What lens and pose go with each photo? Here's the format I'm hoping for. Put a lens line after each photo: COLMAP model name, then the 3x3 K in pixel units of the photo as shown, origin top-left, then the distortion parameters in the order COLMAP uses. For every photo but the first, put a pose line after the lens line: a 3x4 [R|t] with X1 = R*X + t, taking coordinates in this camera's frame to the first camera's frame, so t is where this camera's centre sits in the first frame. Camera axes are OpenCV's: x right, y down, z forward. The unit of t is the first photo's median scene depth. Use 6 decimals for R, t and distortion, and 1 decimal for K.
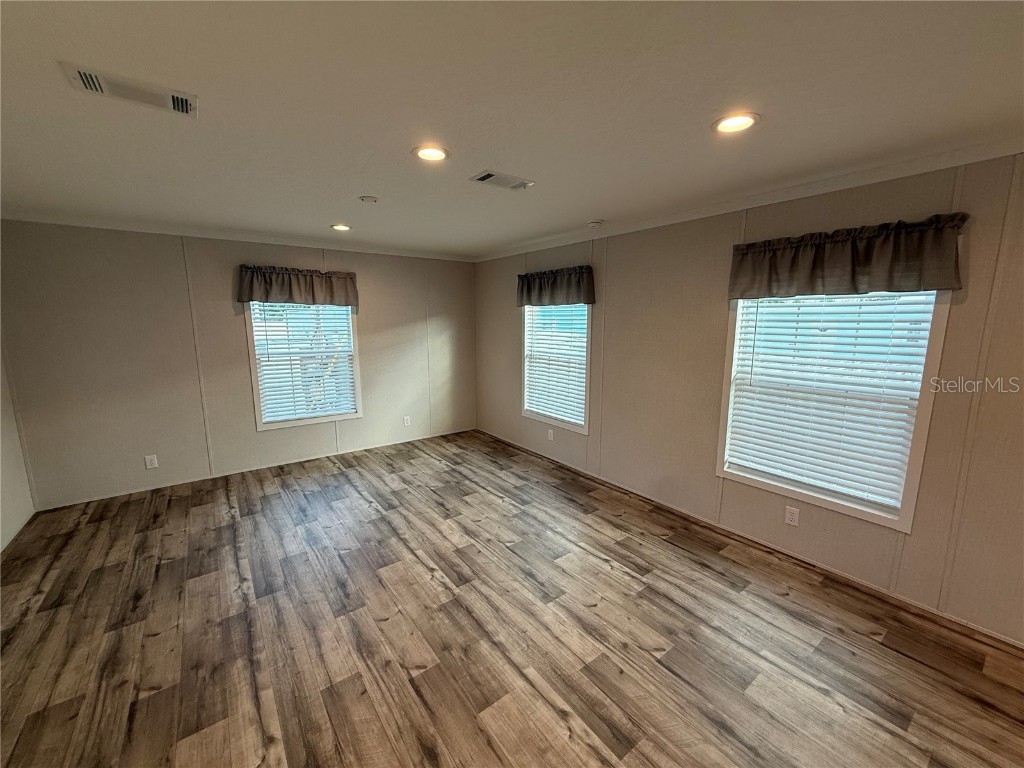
lens RADIAL K [[415.5, 0, 515.5], [0, 415.5, 385.8], [0, 0, 1]] dist [0.005851, -0.000516]
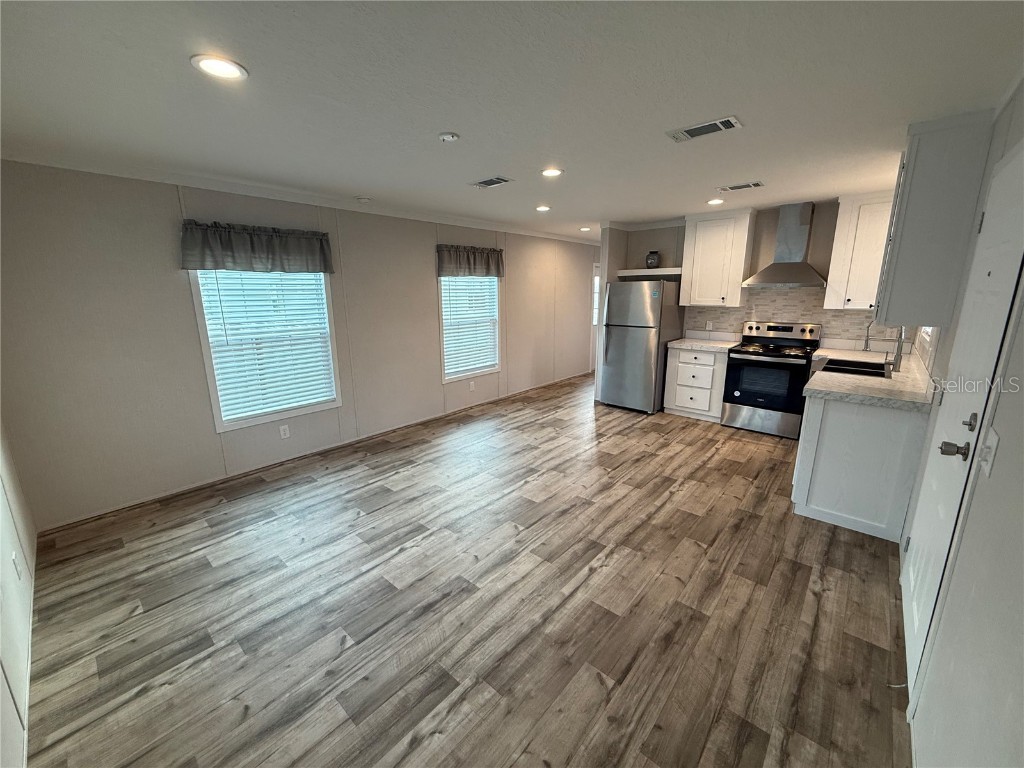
lens RADIAL K [[403.9, 0, 498.0], [0, 403.9, 371.1], [0, 0, 1]] dist [0.001304, -0.000095]
pose [[-0.179388, -0.189624, 0.965330, -0.699699], [0.167180, 0.961100, 0.219860, -0.151230], [-0.969469, 0.200824, -0.140708, 0.929490]]
